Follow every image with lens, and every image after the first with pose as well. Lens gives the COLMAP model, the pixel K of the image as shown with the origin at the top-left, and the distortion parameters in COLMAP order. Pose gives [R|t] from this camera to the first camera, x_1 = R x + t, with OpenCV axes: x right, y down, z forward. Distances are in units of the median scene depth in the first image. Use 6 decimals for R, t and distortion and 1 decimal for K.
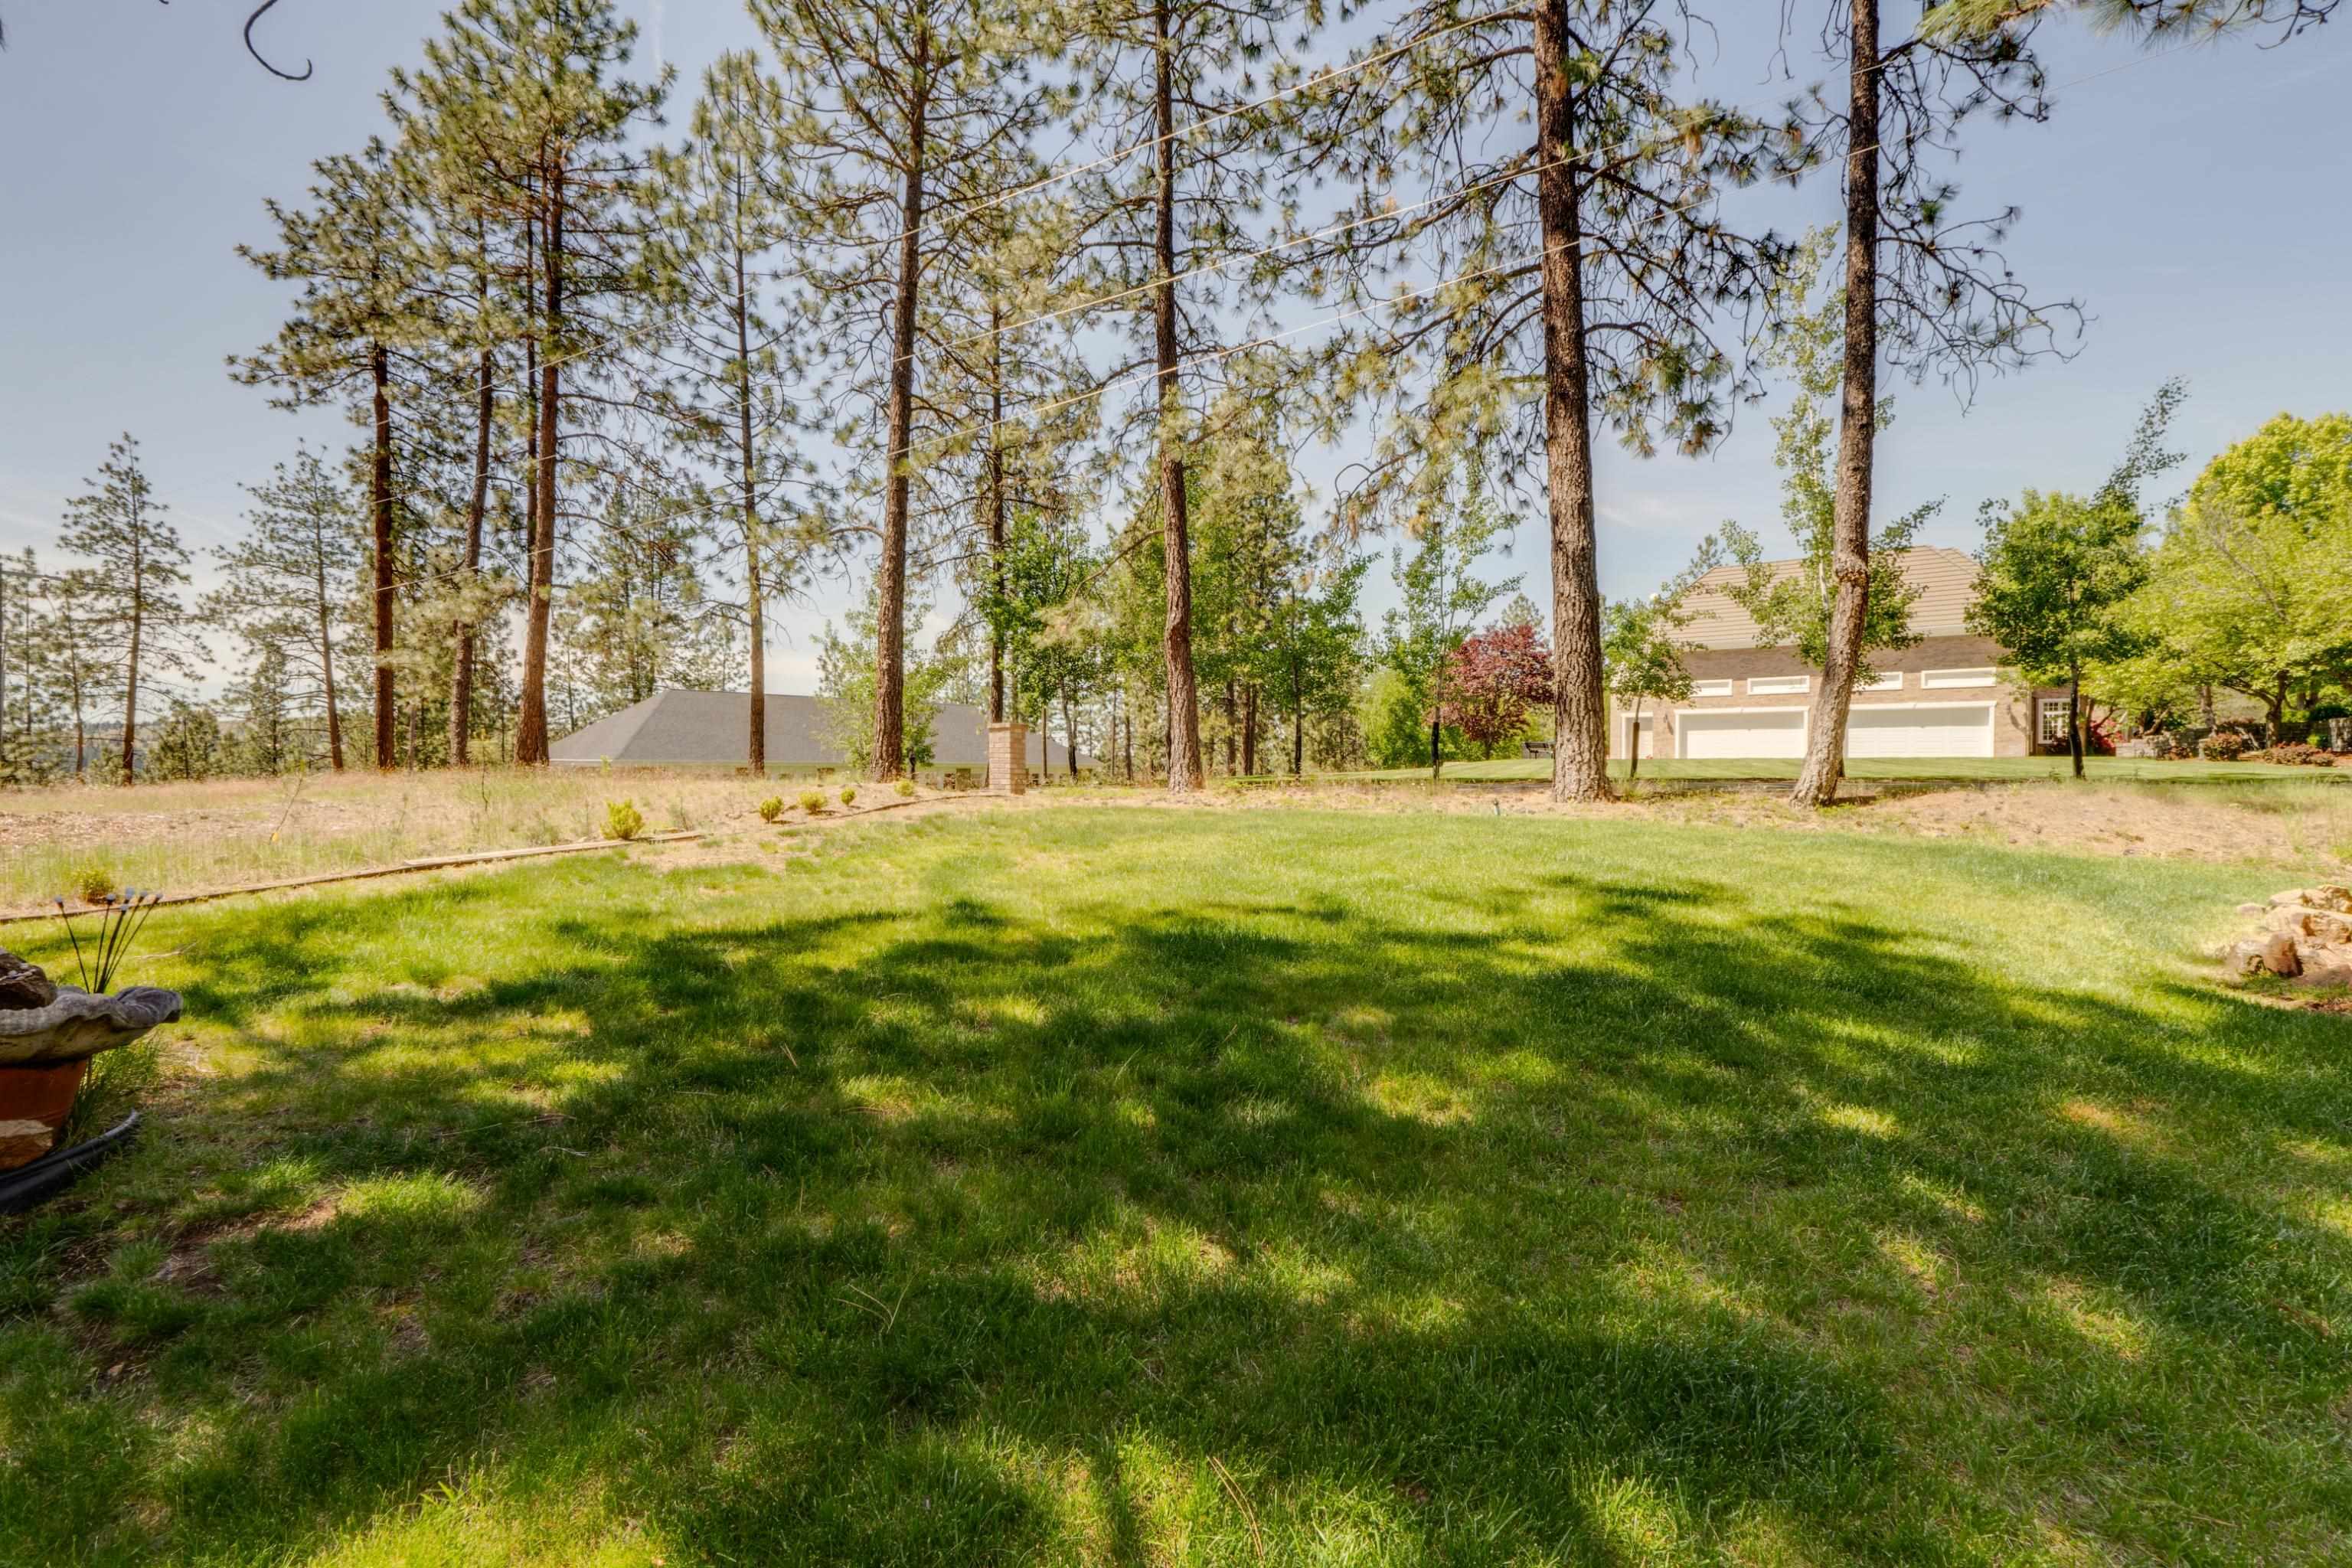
lens RADIAL K [[1053.7, 0, 1171.8], [0, 1053.7, 772.8], [0, 0, 1]] dist [0.000274, 0.000197]
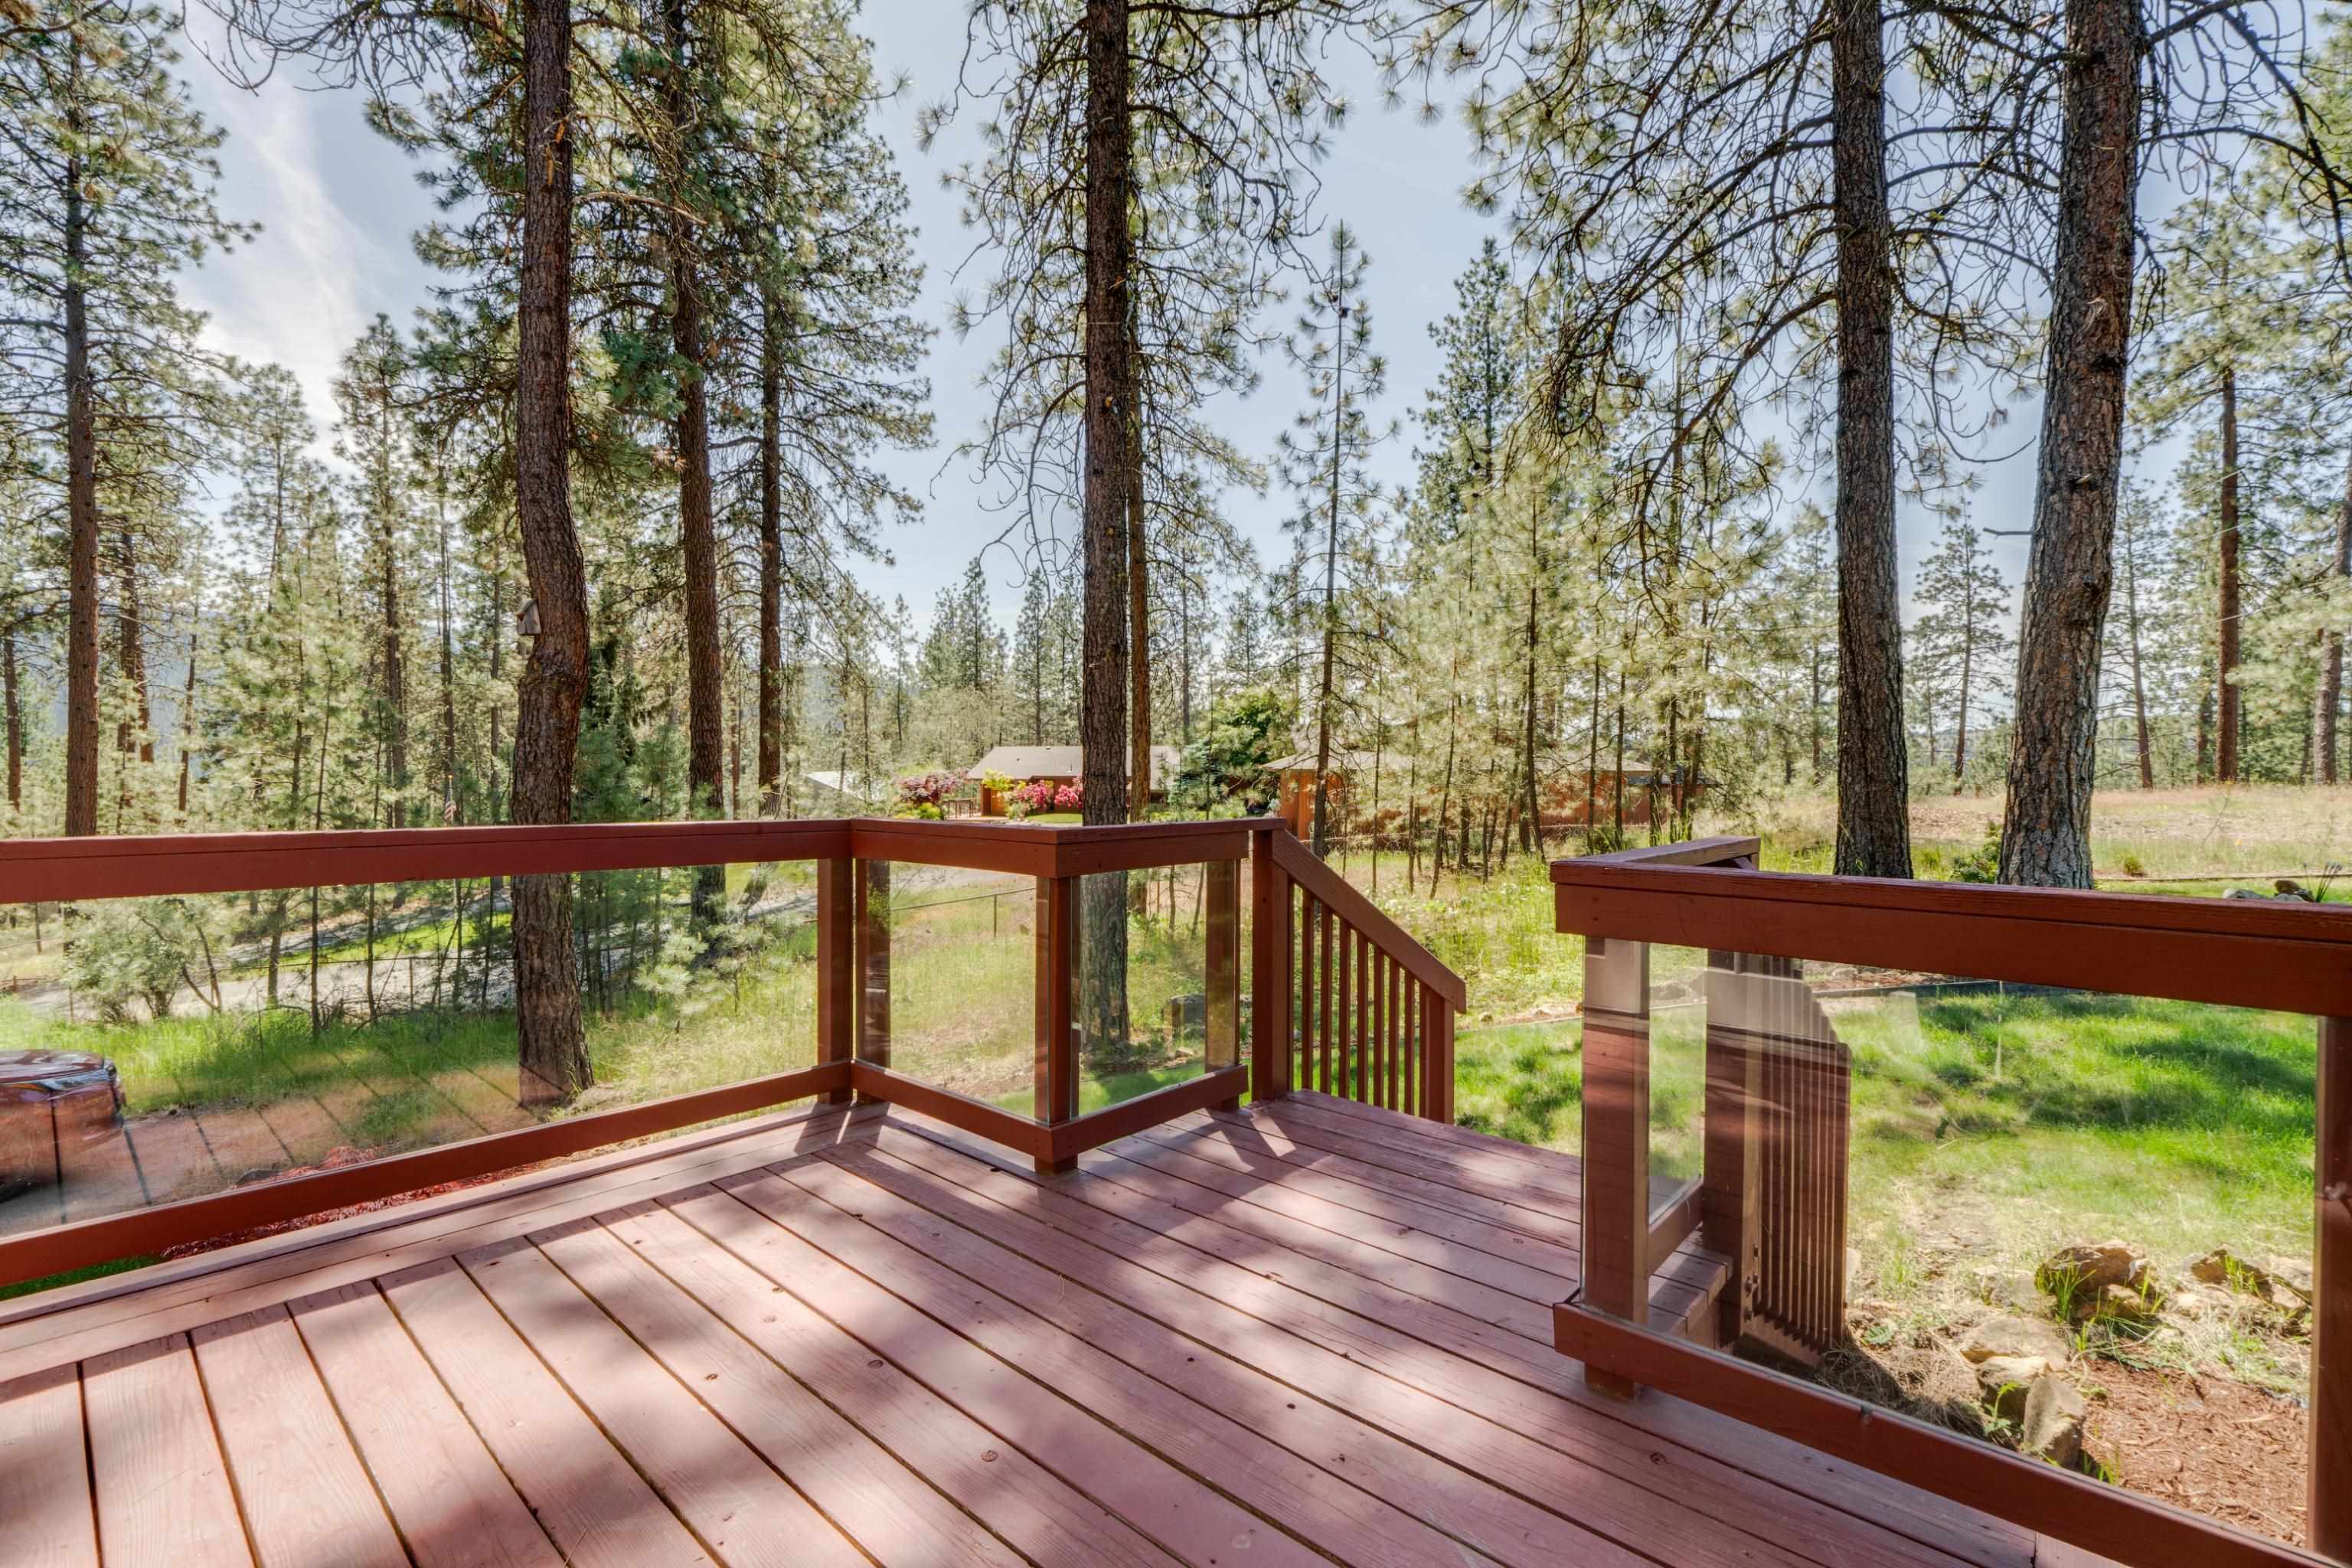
lens RADIAL K [[1053.7, 0, 1171.8], [0, 1053.7, 772.8], [0, 0, 1]] dist [0.000274, 0.000197]
pose [[0.171838, 0.007445, -0.985097, 0.044151], [-0.012096, 0.999912, 0.005446, -0.002374], [0.985051, 0.010980, 0.171913, -0.096064]]
